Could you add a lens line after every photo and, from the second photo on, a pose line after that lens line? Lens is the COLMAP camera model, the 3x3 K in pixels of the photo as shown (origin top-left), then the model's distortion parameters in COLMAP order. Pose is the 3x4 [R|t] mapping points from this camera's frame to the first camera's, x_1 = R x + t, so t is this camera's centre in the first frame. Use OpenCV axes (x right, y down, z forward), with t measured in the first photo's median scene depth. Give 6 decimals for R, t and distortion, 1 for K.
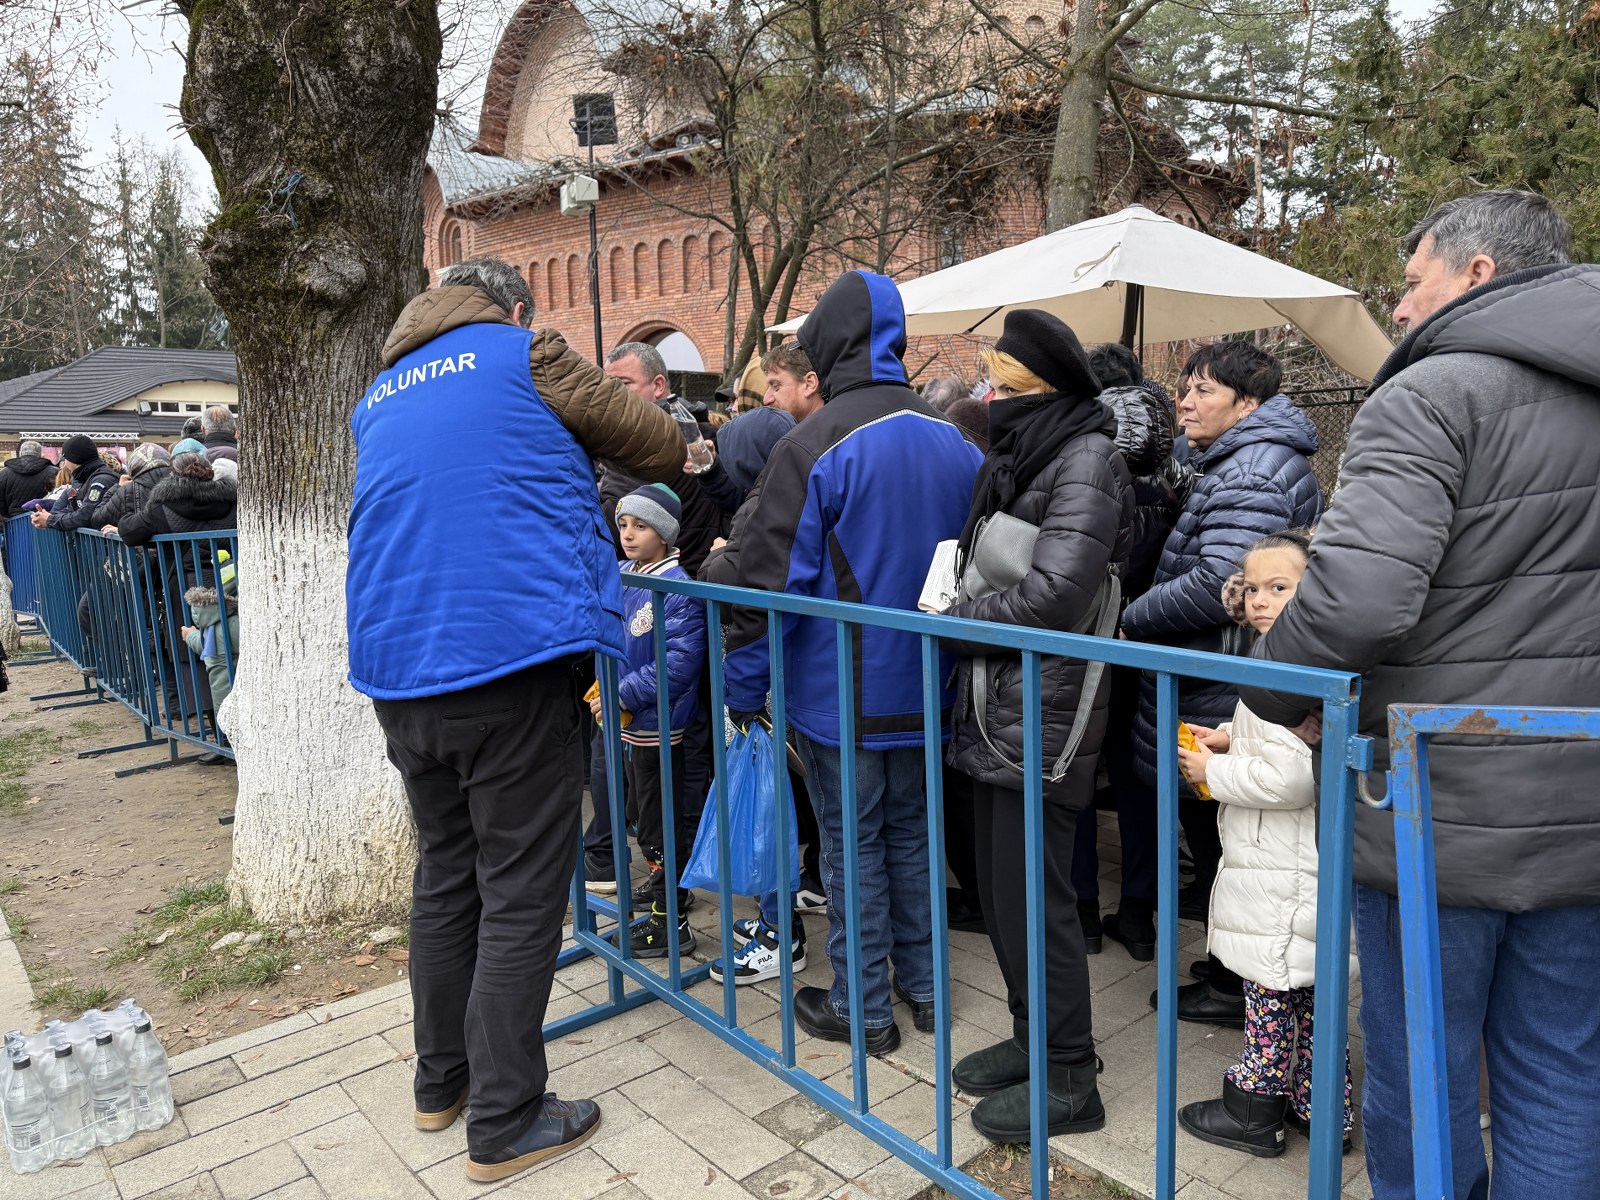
lens RADIAL K [[1130.7, 0, 800.0], [0, 1130.7, 600.0], [0, 0, 1]] dist [0.006294, 0.001002]
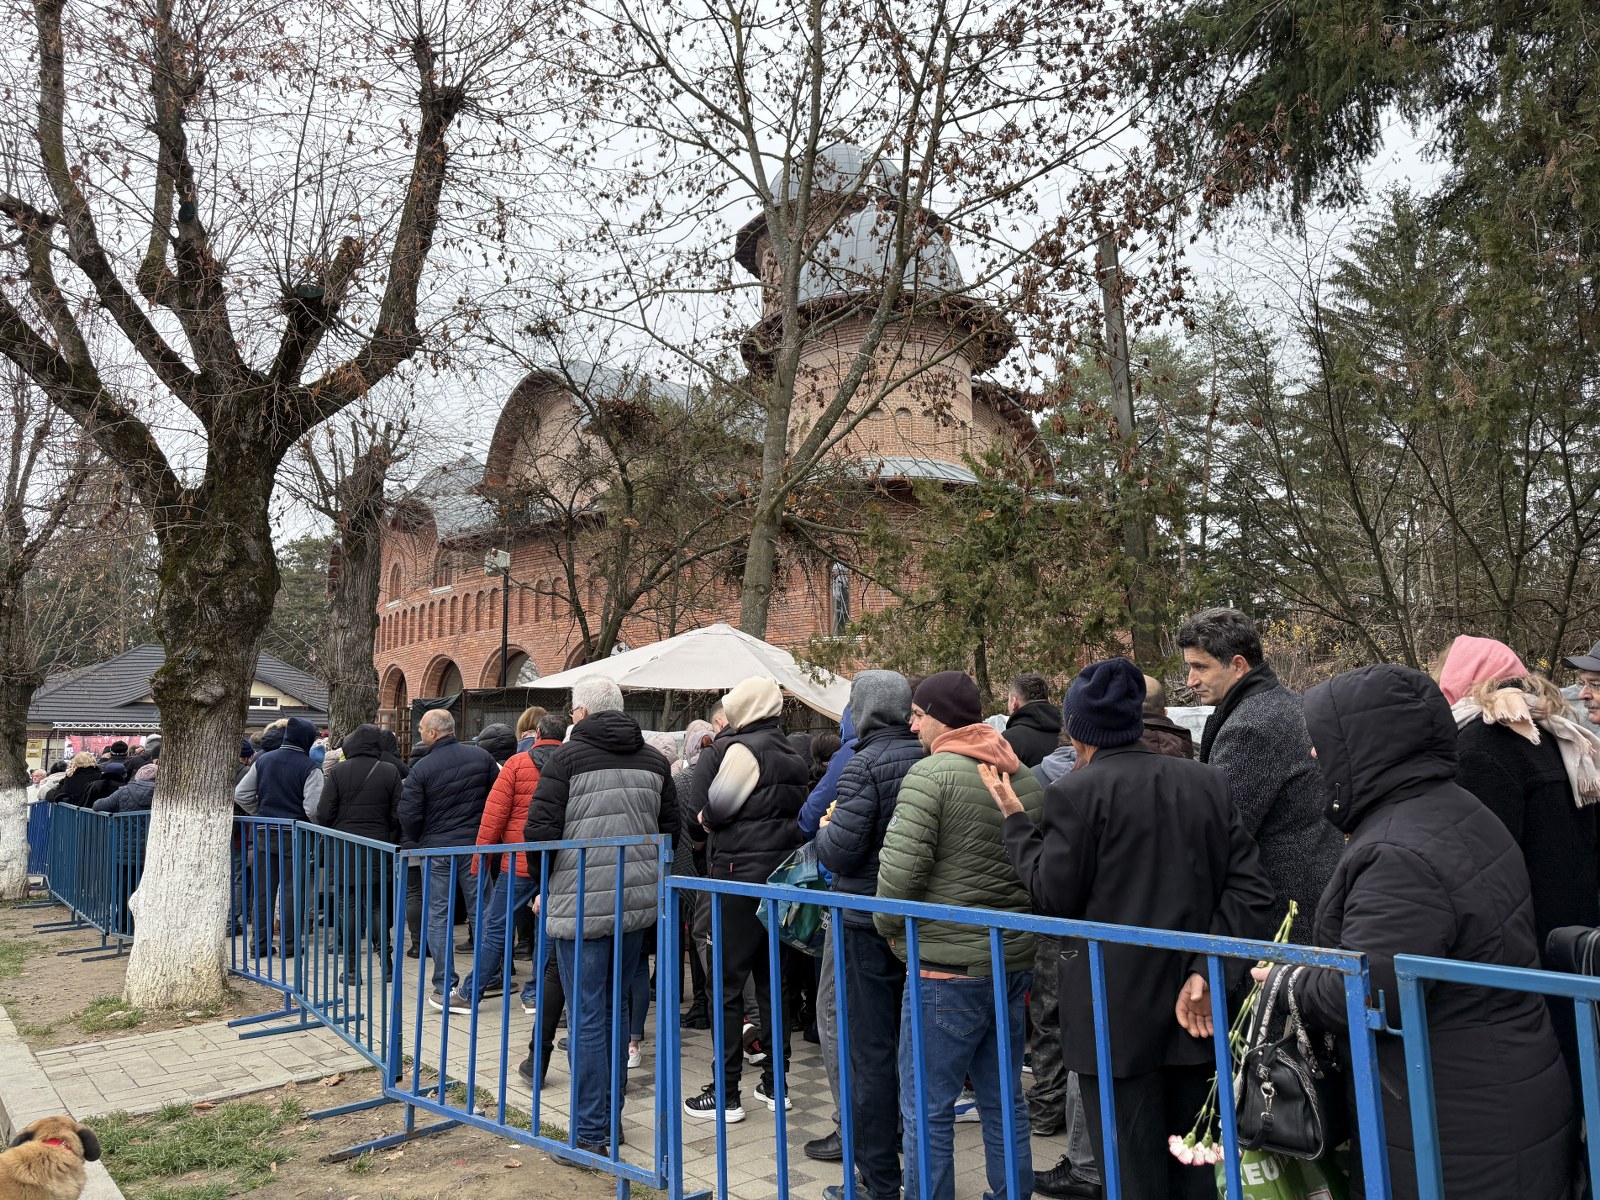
lens RADIAL K [[1130.7, 0, 800.0], [0, 1130.7, 600.0], [0, 0, 1]] dist [0.006294, 0.001002]
pose [[0.999816, 0.004625, -0.018608, 0.335163], [-0.009126, 0.968287, -0.249673, 0.035042], [0.016864, 0.249797, 0.968151, -0.501500]]
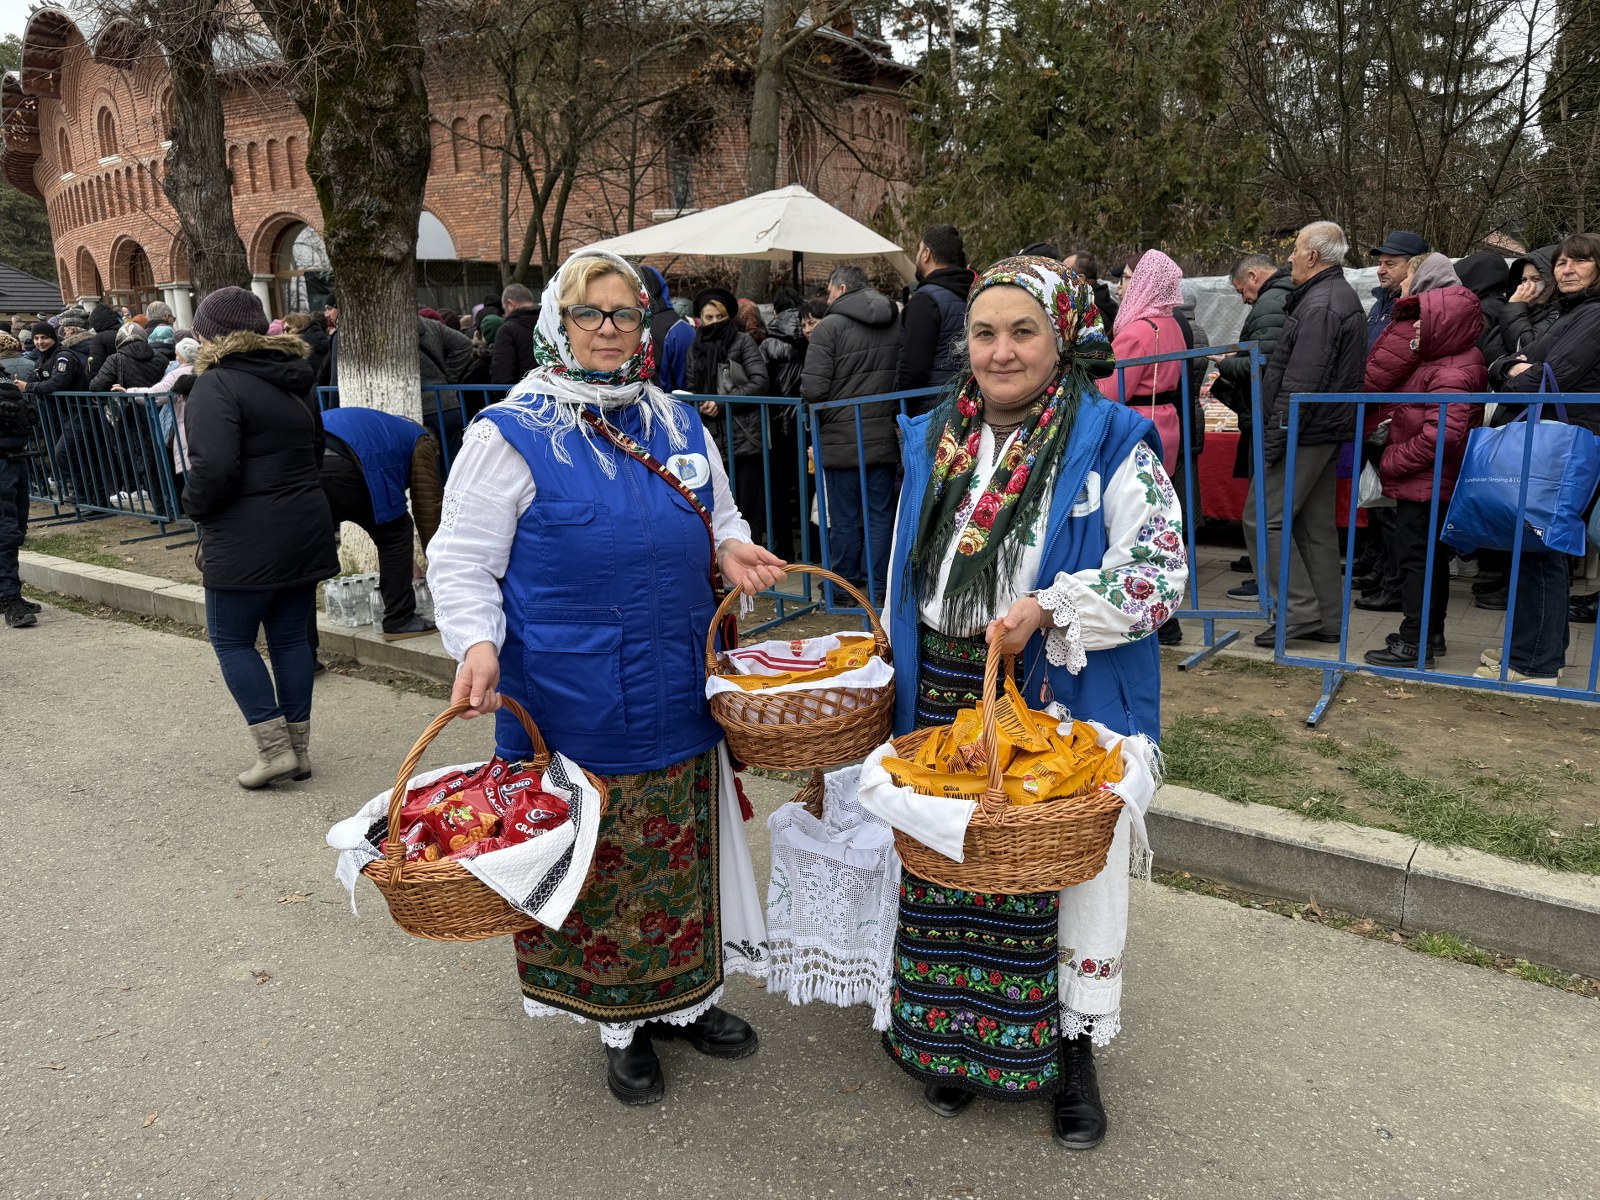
lens RADIAL K [[1130.7, 0, 800.0], [0, 1130.7, 600.0], [0, 0, 1]] dist [0.006294, 0.001002]
pose [[0.973335, -0.058037, 0.221923, -0.079114], [0.033699, 0.993145, 0.111925, 0.059124], [-0.226898, -0.101462, 0.968619, -0.516630]]
